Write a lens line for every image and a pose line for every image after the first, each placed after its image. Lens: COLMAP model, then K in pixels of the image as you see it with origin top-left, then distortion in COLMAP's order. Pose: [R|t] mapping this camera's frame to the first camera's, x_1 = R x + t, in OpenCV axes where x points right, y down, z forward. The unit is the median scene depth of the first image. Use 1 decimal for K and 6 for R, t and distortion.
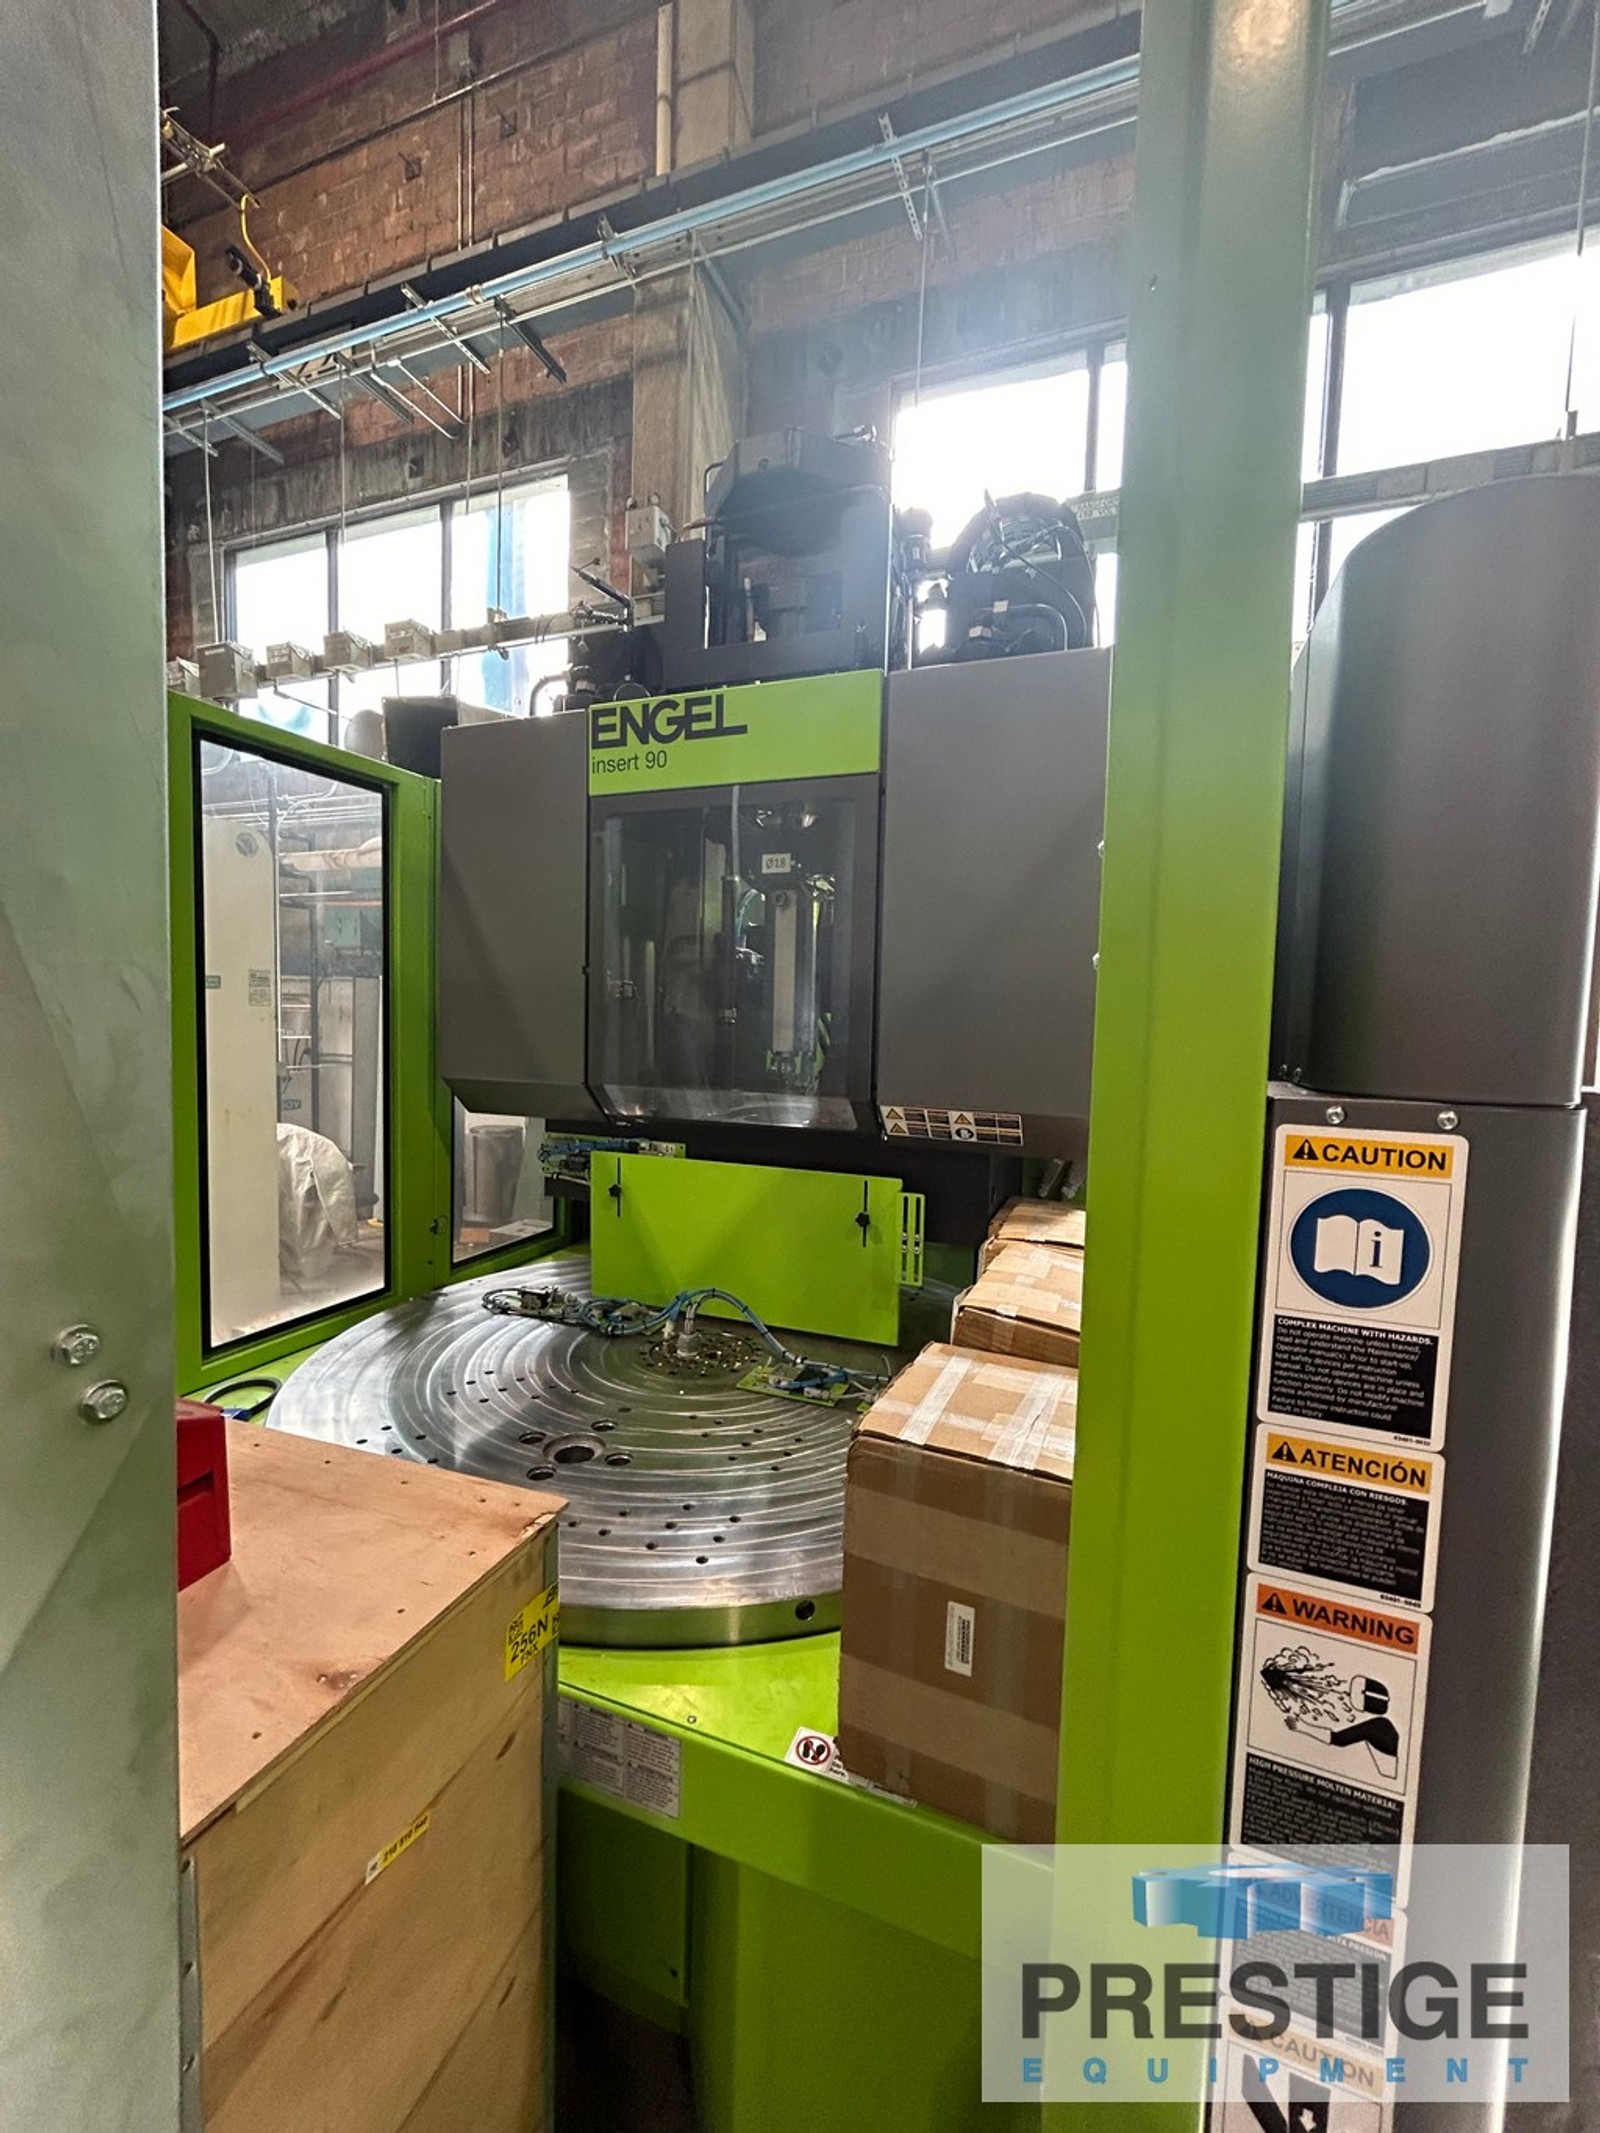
lens RADIAL K [[865.6, 0, 798.6], [0, 865.6, 1067.9], [0, 0, 1]] dist [0.001958, 0.000304]
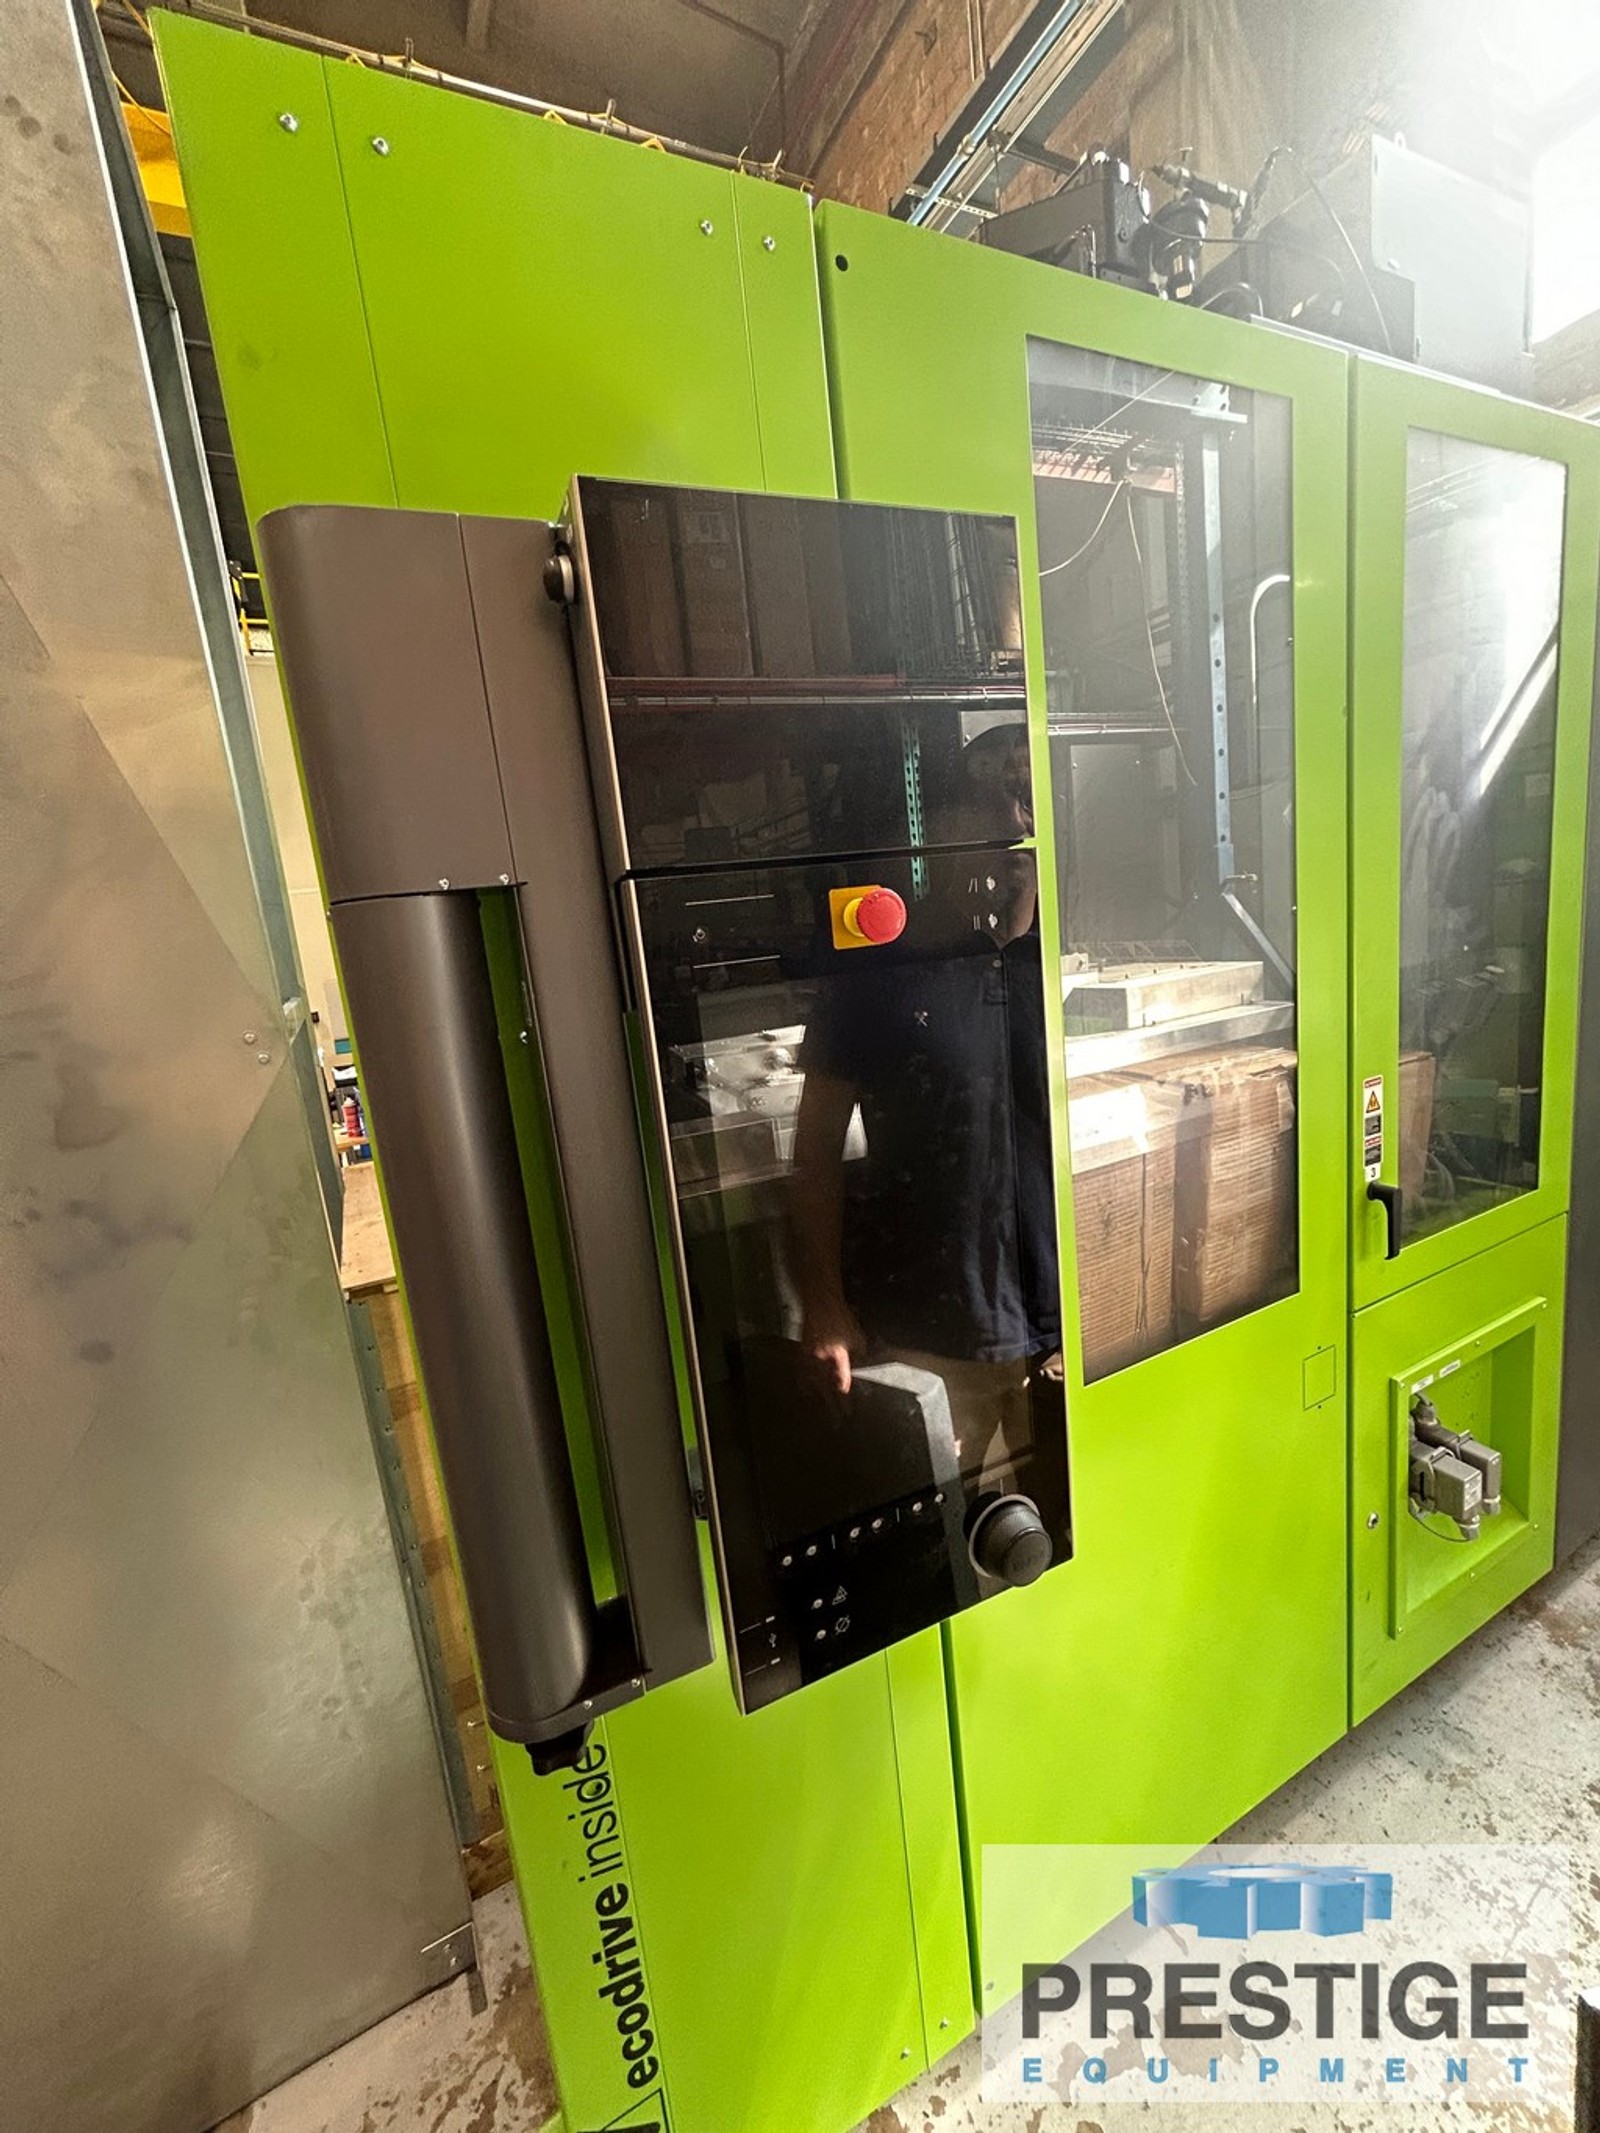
lens RADIAL K [[866.2, 0, 800.0], [0, 866.2, 1066.5], [0, 0, 1]] dist [-0.000092, 0.000509]
pose [[0.736195, 0.009598, -0.676701, 0.166401], [0.085072, 0.990656, 0.106602, 0.015650], [0.671401, -0.136048, 0.728499, 0.022659]]
